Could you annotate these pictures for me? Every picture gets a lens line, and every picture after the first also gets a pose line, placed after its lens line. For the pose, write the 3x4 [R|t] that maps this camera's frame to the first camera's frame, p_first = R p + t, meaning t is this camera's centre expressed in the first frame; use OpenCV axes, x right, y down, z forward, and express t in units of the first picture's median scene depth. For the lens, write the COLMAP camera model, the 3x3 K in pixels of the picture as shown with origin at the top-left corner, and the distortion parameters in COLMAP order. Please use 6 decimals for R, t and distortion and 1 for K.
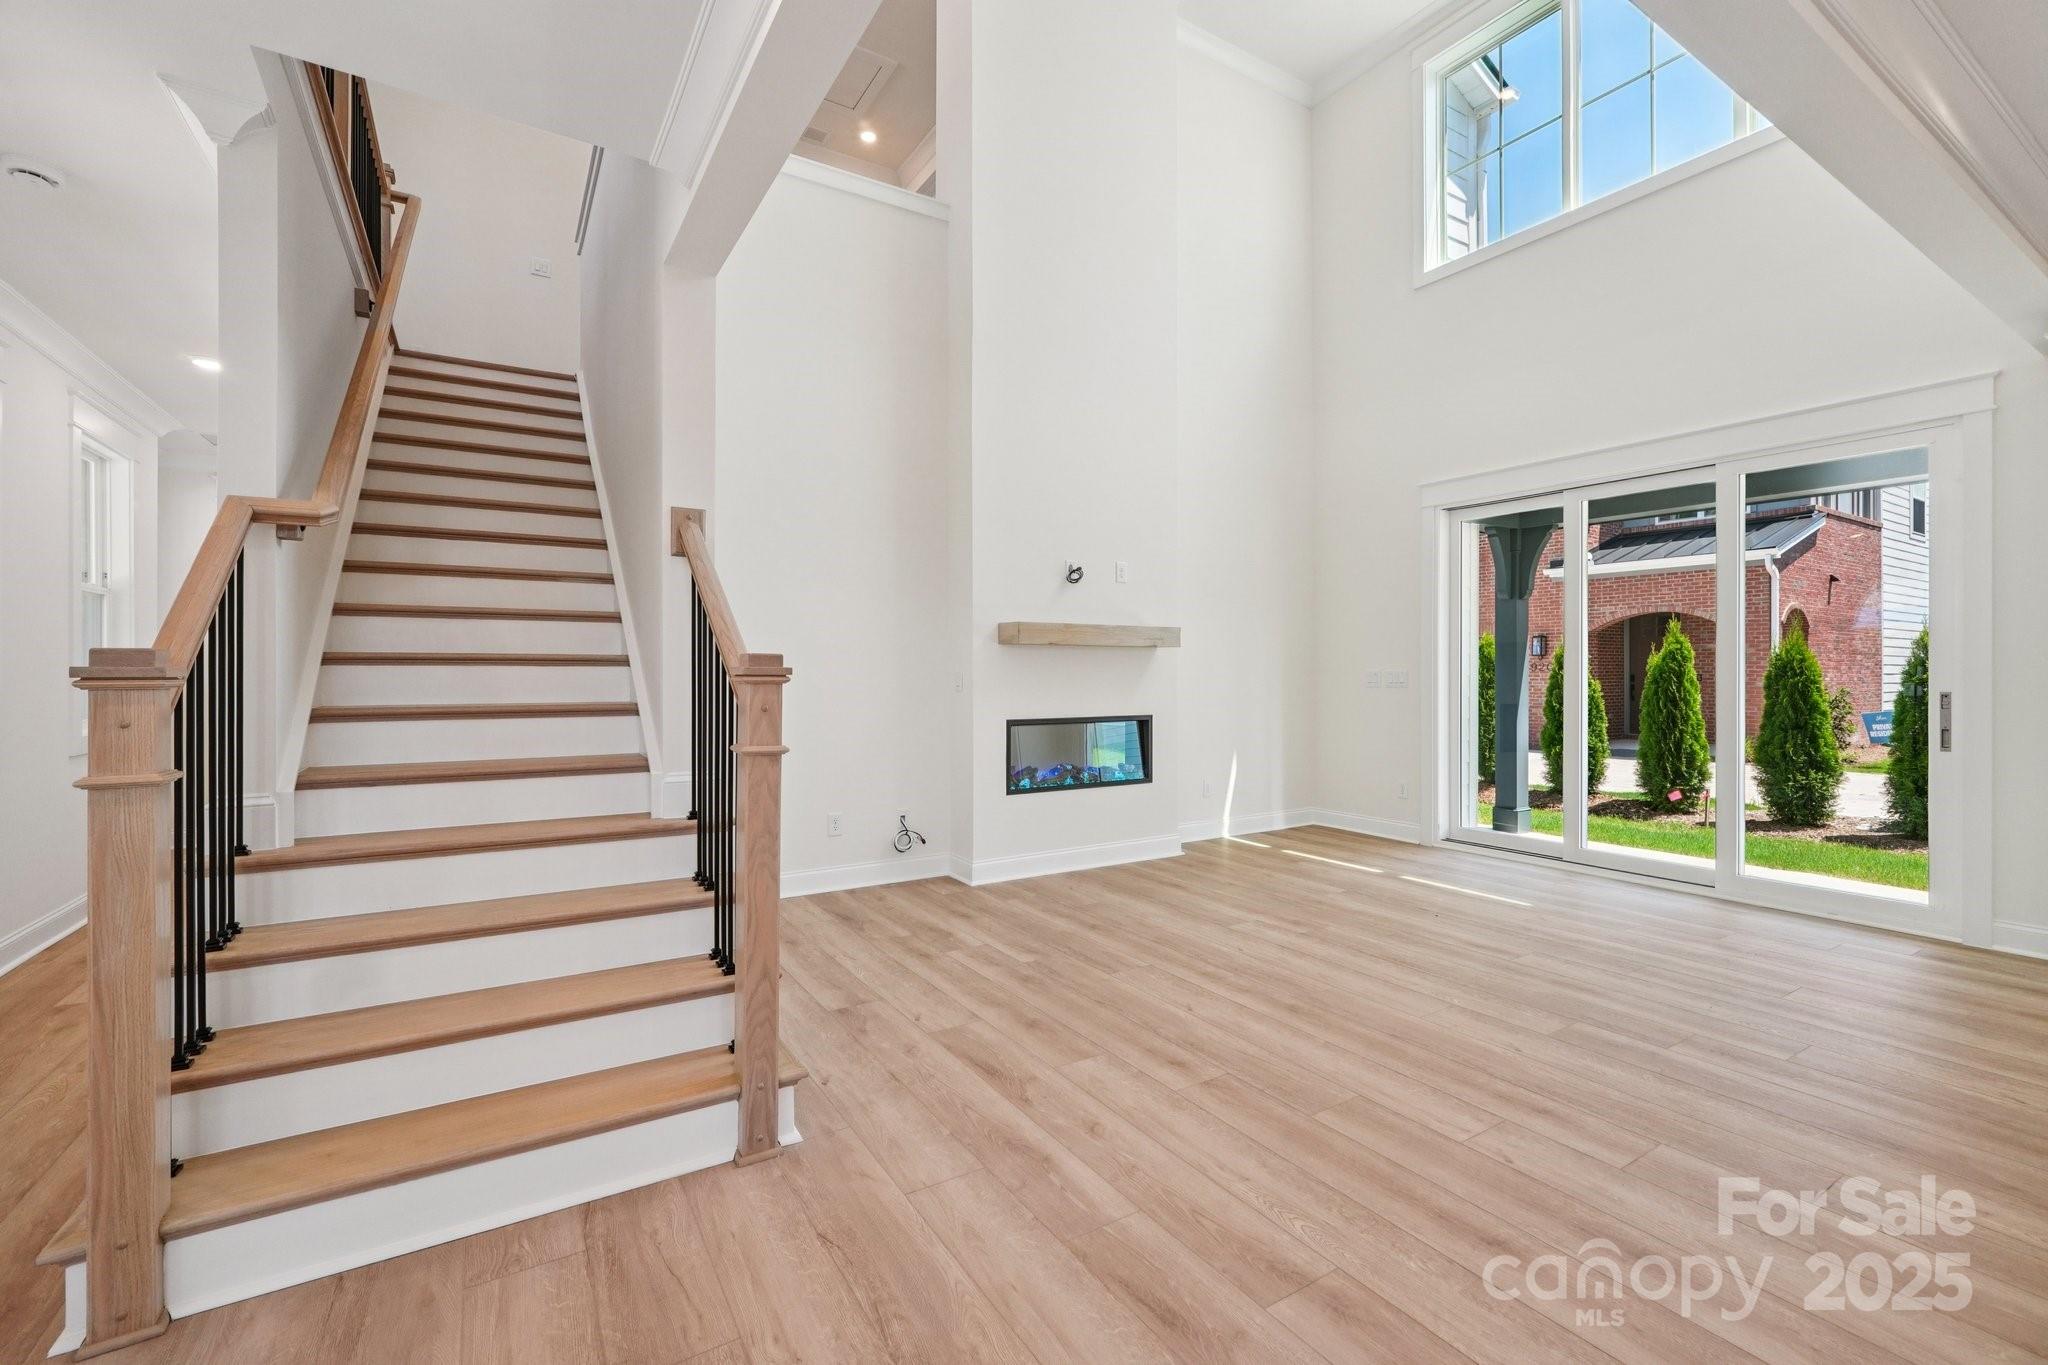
lens RADIAL K [[869.0, 0, 1034.2], [0, 869.0, 674.0], [0, 0, 1]] dist [-0.000115, 0.000104]
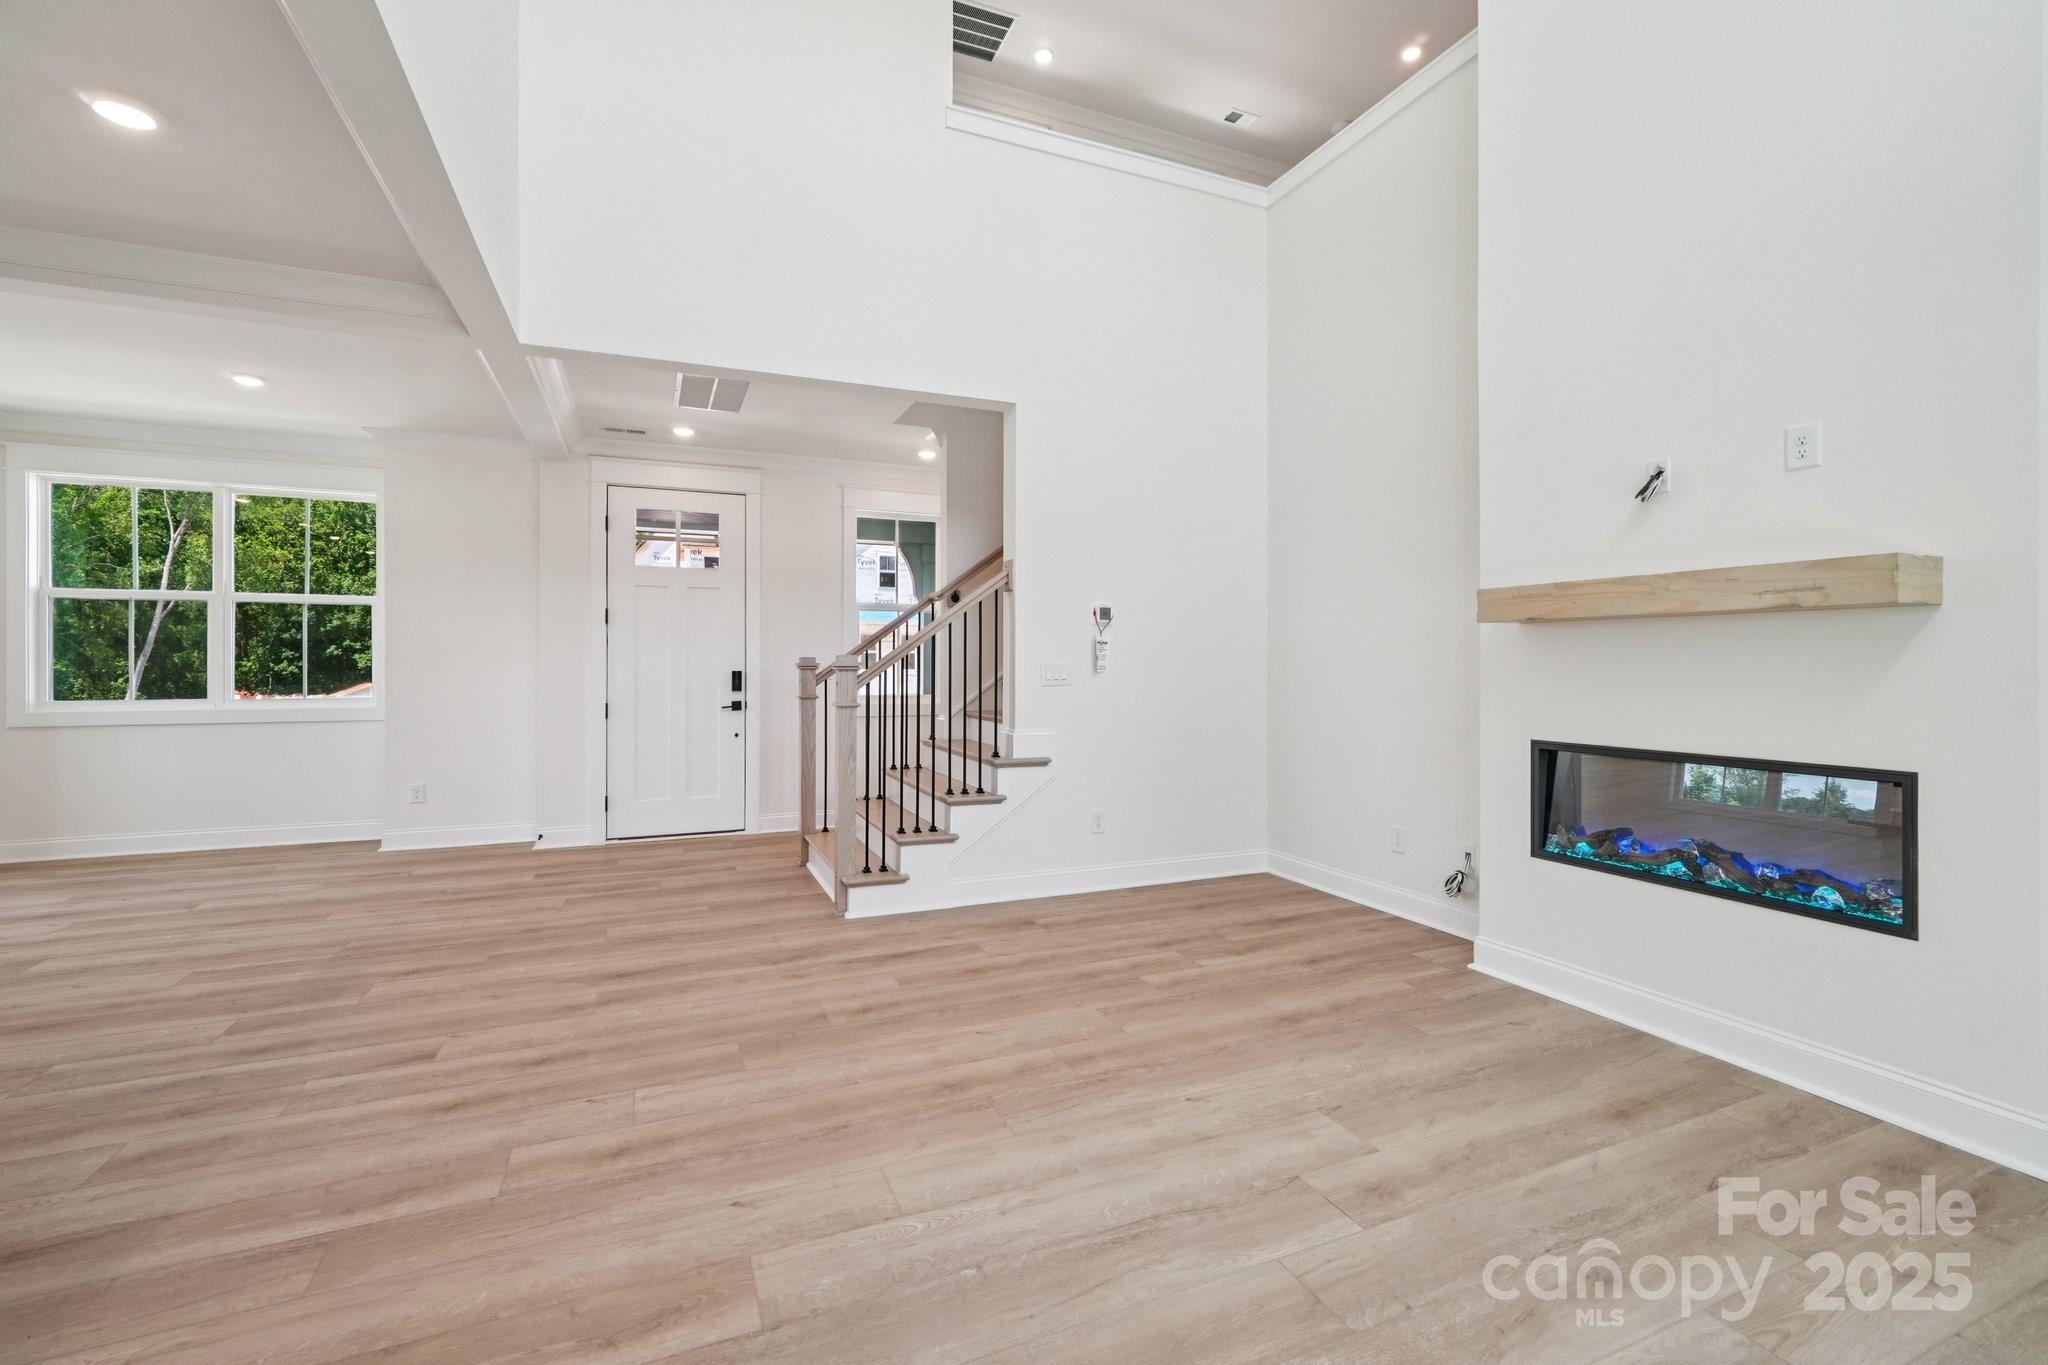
lens RADIAL K [[869.0, 0, 1032.0], [0, 869.0, 670.3], [0, 0, 1]] dist [-0.000115, 0.000104]
pose [[-0.149441, 0.003949, -0.988763, 1.075529], [0.000309, 0.999992, 0.003948, -0.003287], [0.988771, 0.000284, -0.149441, 1.185043]]
